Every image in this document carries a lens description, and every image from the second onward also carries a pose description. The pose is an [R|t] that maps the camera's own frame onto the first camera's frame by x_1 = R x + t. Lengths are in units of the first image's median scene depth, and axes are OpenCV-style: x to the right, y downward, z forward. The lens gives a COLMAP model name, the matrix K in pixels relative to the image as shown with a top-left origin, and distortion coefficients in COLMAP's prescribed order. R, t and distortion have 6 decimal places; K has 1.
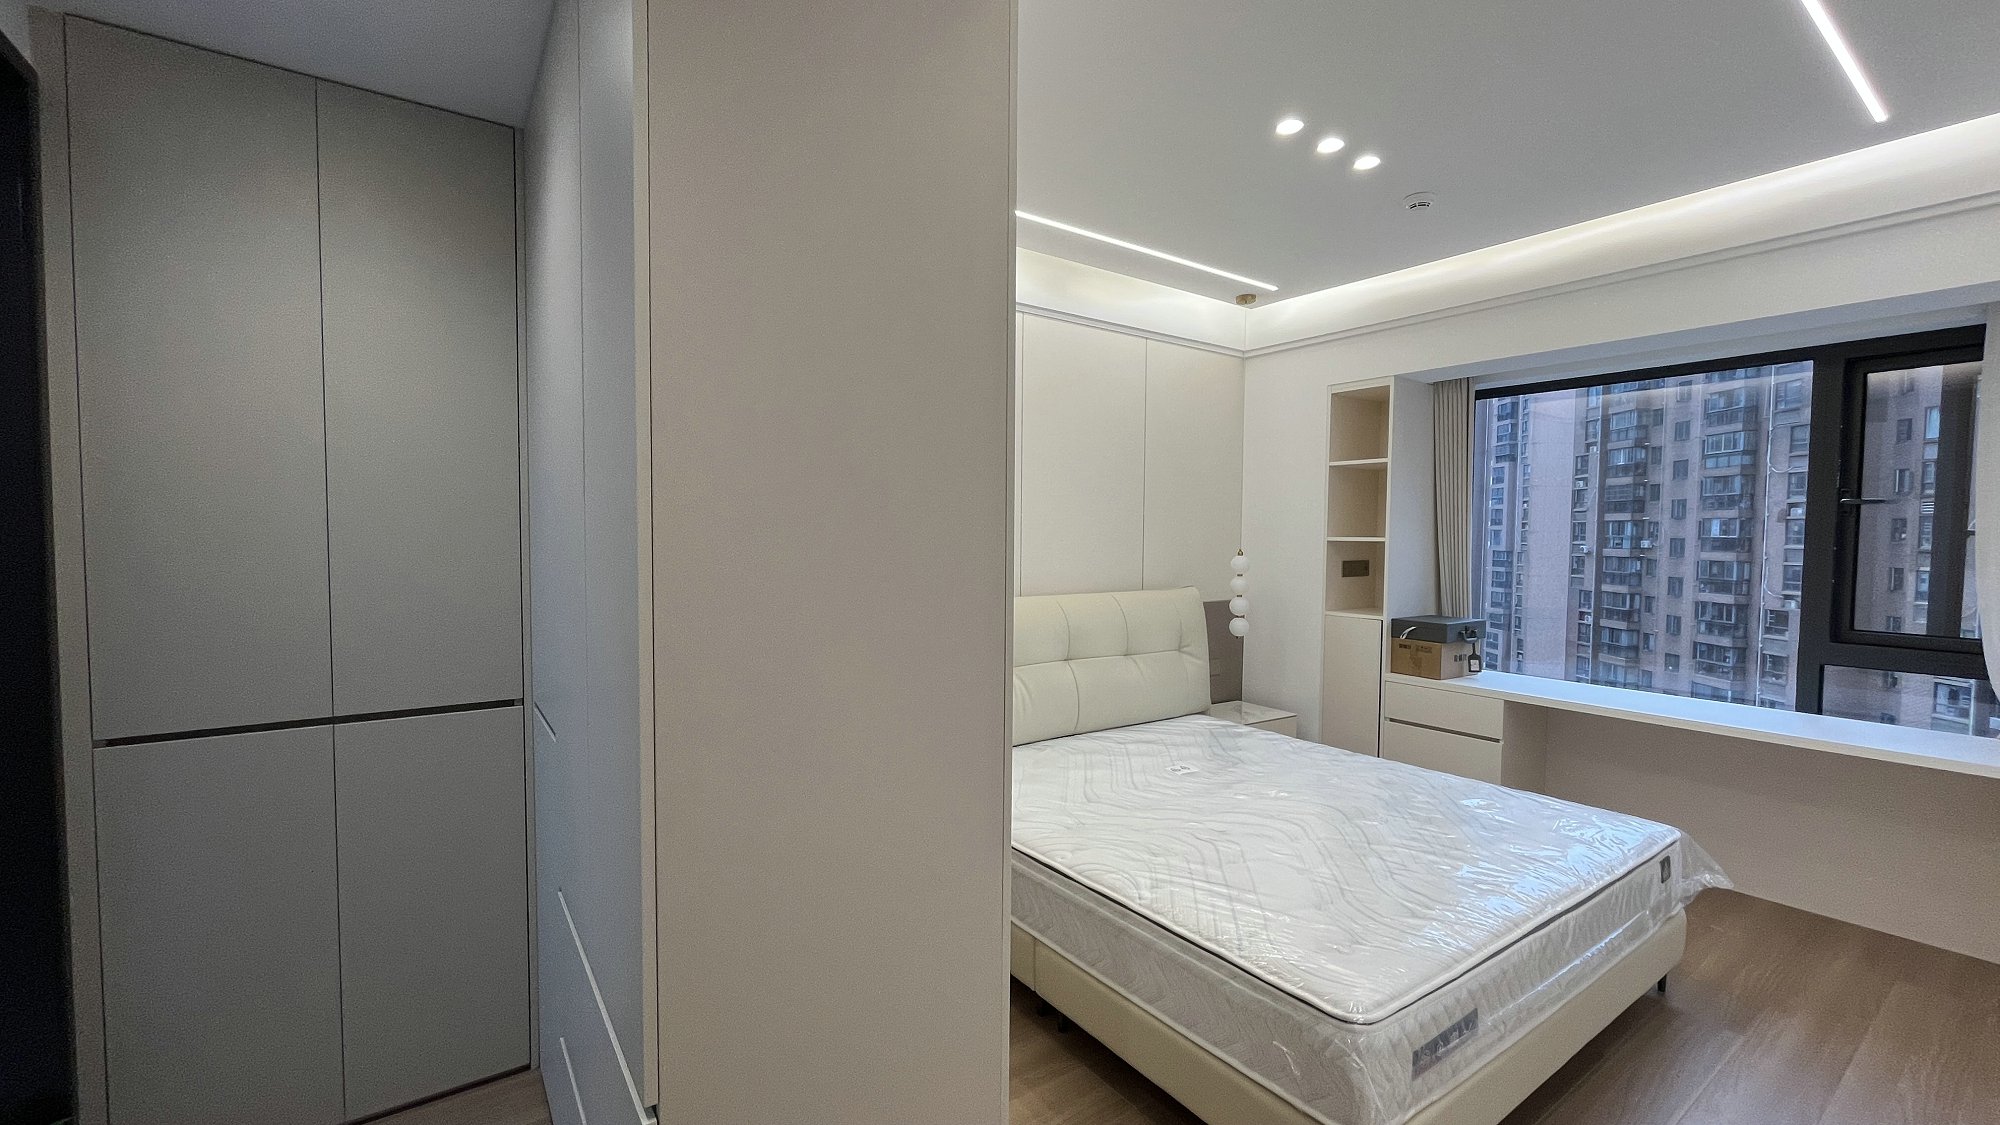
lens RADIAL K [[807.6, 0, 999.1], [0, 807.6, 566.9], [0, 0, 1]] dist [0.000163, 0.000340]
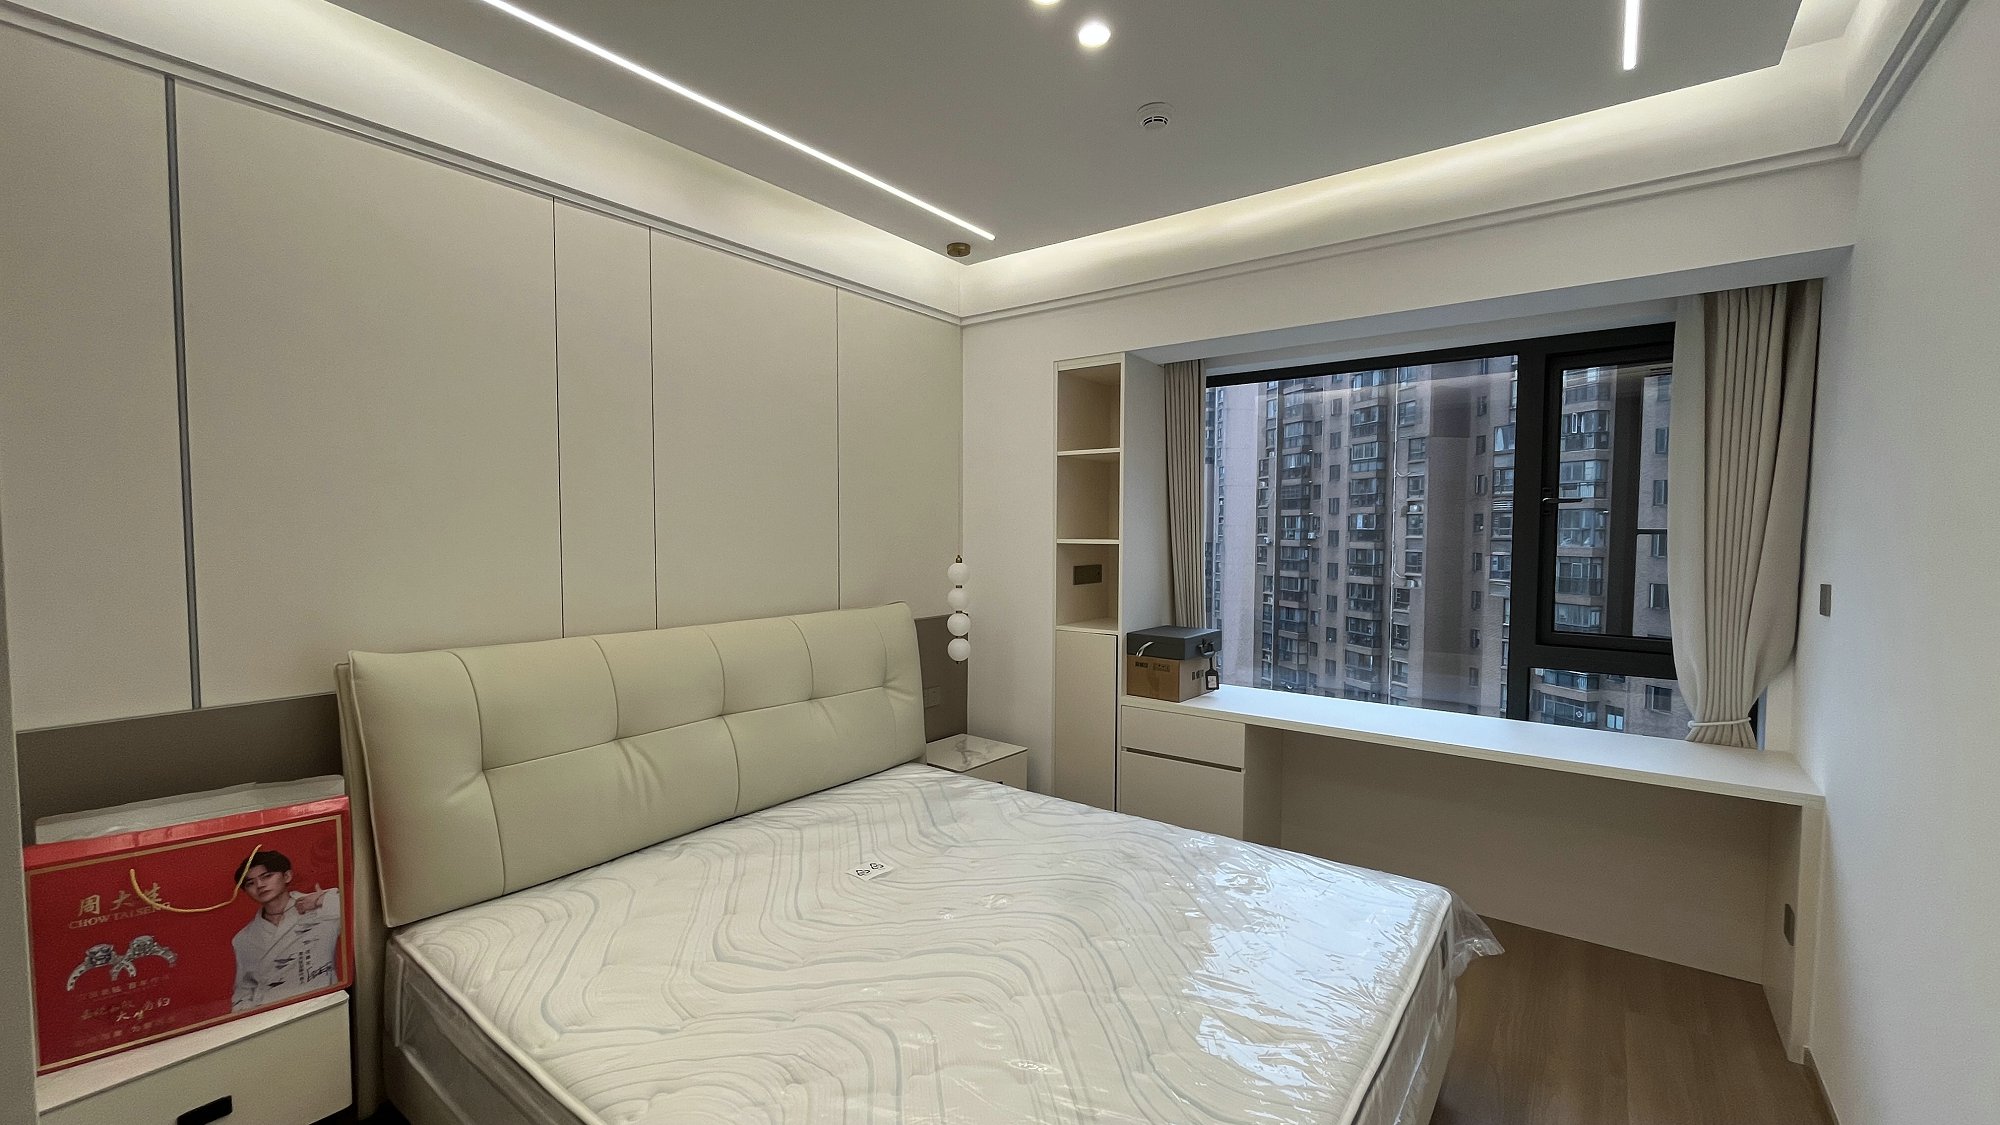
lens RADIAL K [[807.6, 0, 999.1], [0, 807.6, 566.9], [0, 0, 1]] dist [0.000163, 0.000340]
pose [[0.952389, -0.020355, 0.304205, 0.087387], [0.018596, 0.999789, 0.008680, -0.016214], [-0.304318, -0.002609, 0.952567, 0.203361]]
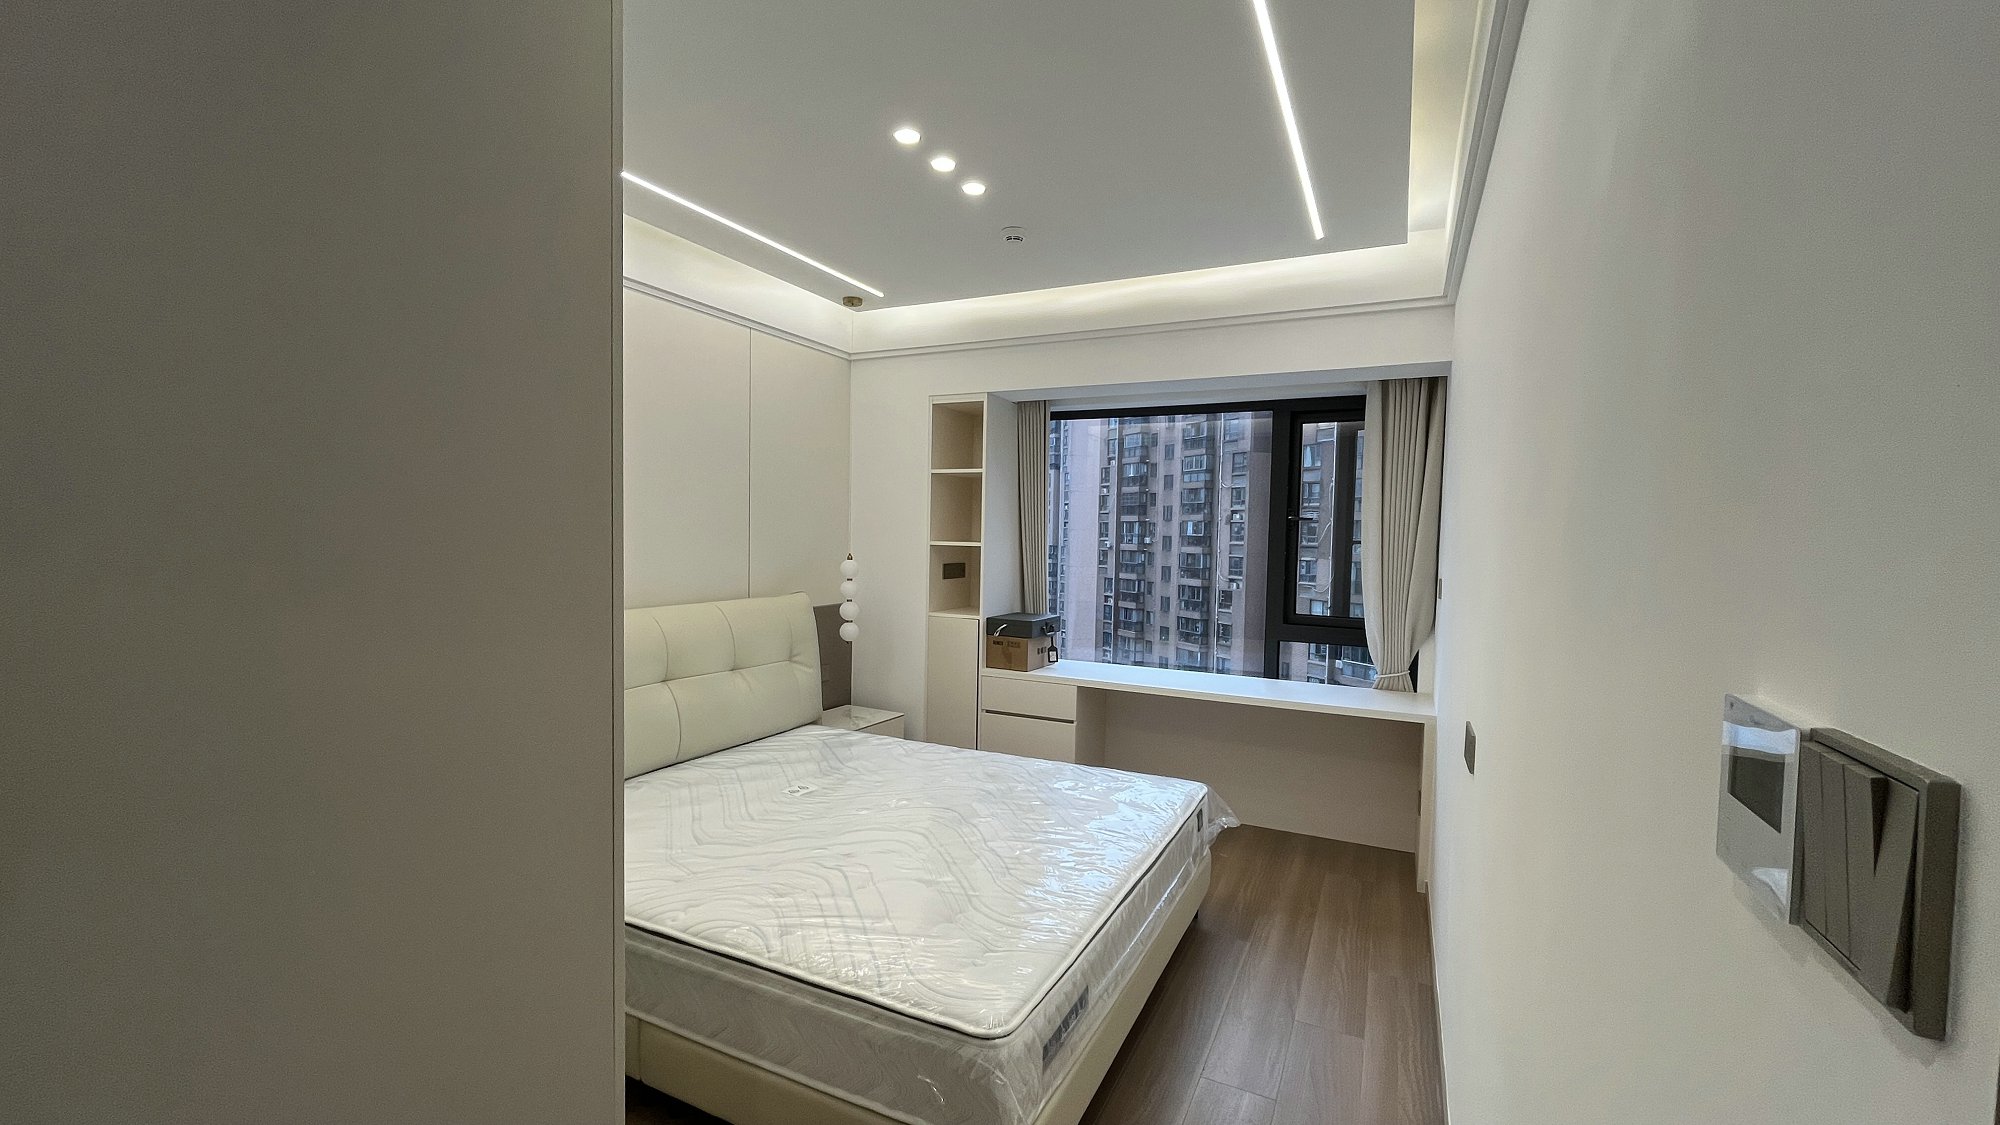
lens RADIAL K [[807.6, 0, 999.1], [0, 807.6, 566.9], [0, 0, 1]] dist [0.000163, 0.000340]
pose [[0.879862, -0.011852, 0.475082, -0.011312], [0.008266, 0.999919, 0.009636, -0.013351], [-0.475158, -0.004552, 0.879889, 0.039243]]
